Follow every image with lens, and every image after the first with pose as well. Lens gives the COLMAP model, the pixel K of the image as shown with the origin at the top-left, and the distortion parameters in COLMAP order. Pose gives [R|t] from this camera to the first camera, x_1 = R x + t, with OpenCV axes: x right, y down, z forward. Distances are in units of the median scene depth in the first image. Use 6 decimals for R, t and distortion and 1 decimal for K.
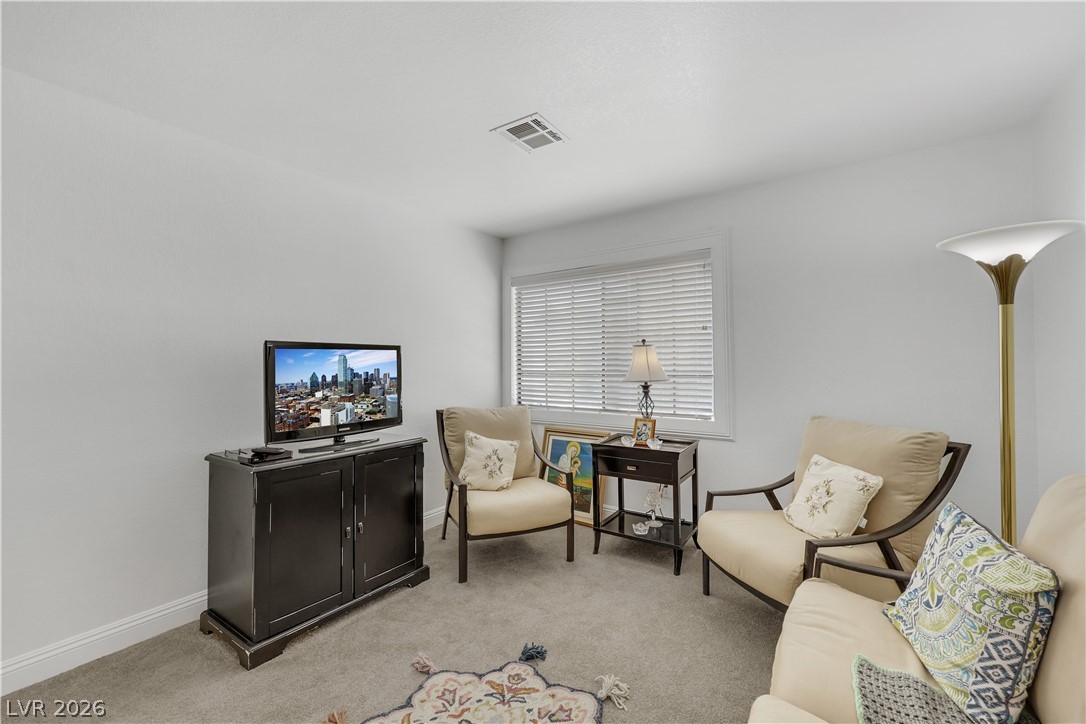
lens RADIAL K [[445.2, 0, 543.0], [0, 445.2, 362.0], [0, 0, 1]] dist [0.000090, -0.000055]
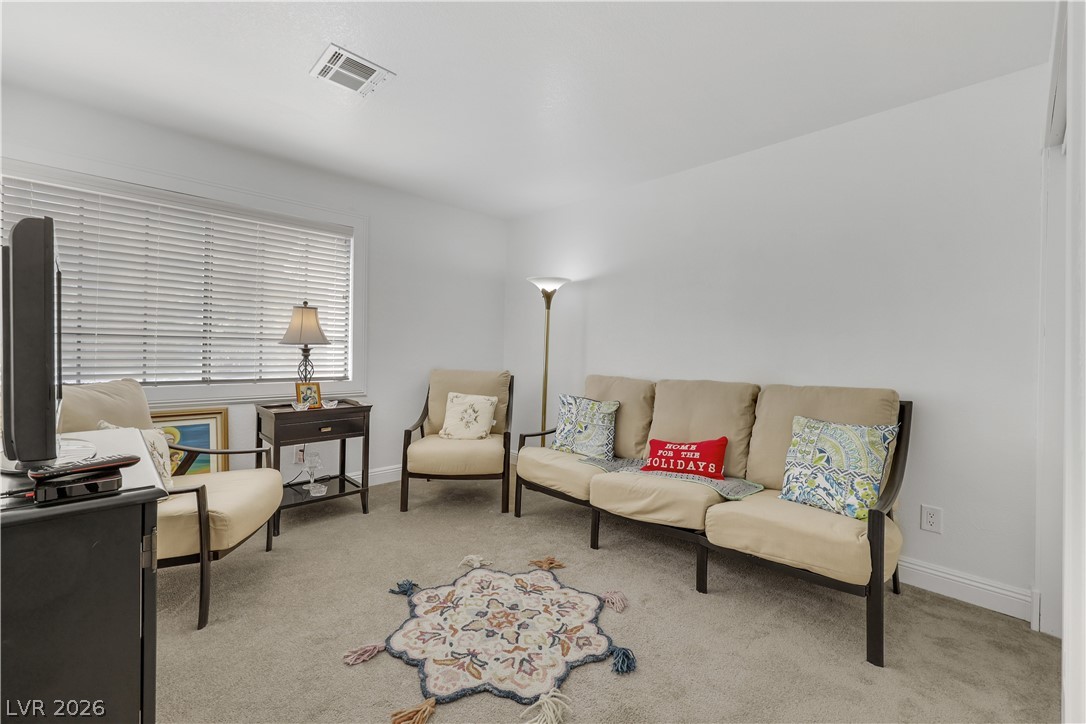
lens RADIAL K [[458.9, 0, 538.5], [0, 458.9, 354.7], [0, 0, 1]] dist [0.000164, -0.000025]
pose [[0.187761, -0.000002, 0.982215, -0.945779], [-0.025536, 0.999662, 0.004884, 0.068814], [-0.981883, -0.025998, 0.187697, 0.442417]]
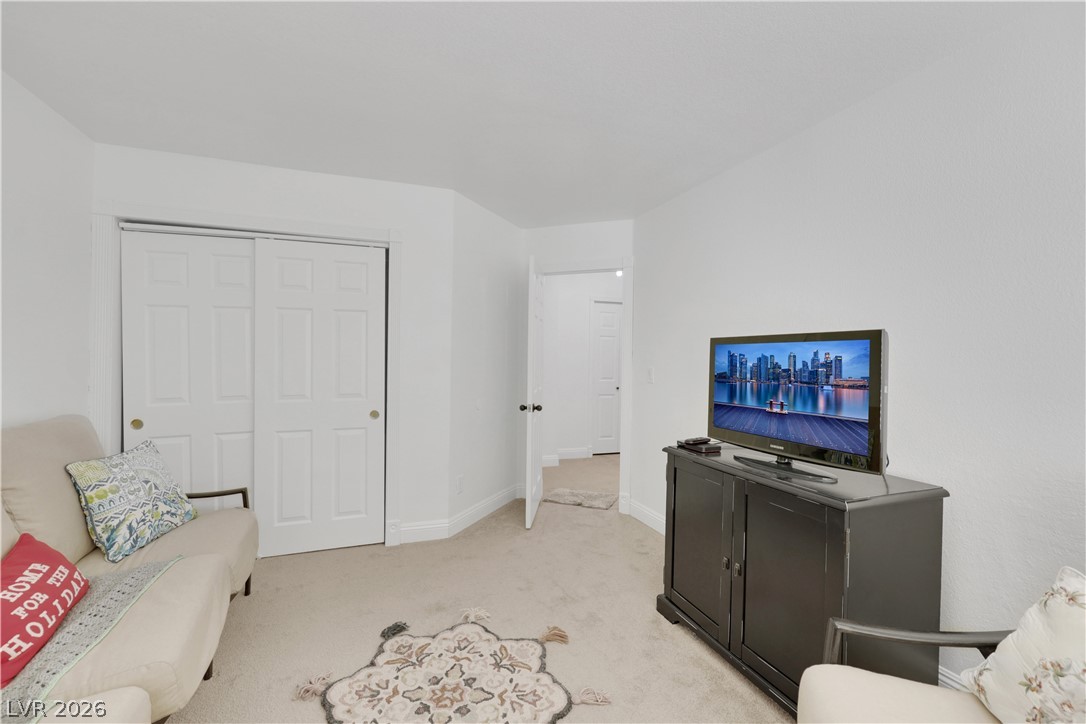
lens RADIAL K [[445.2, 0, 543.0], [0, 445.2, 362.0], [0, 0, 1]] dist [0.000090, -0.000055]
pose [[-0.547962, 0.003714, -0.836495, 0.462536], [-0.008229, 0.999918, 0.009830, 0.001080], [0.836463, 0.012270, -0.547886, 1.216336]]
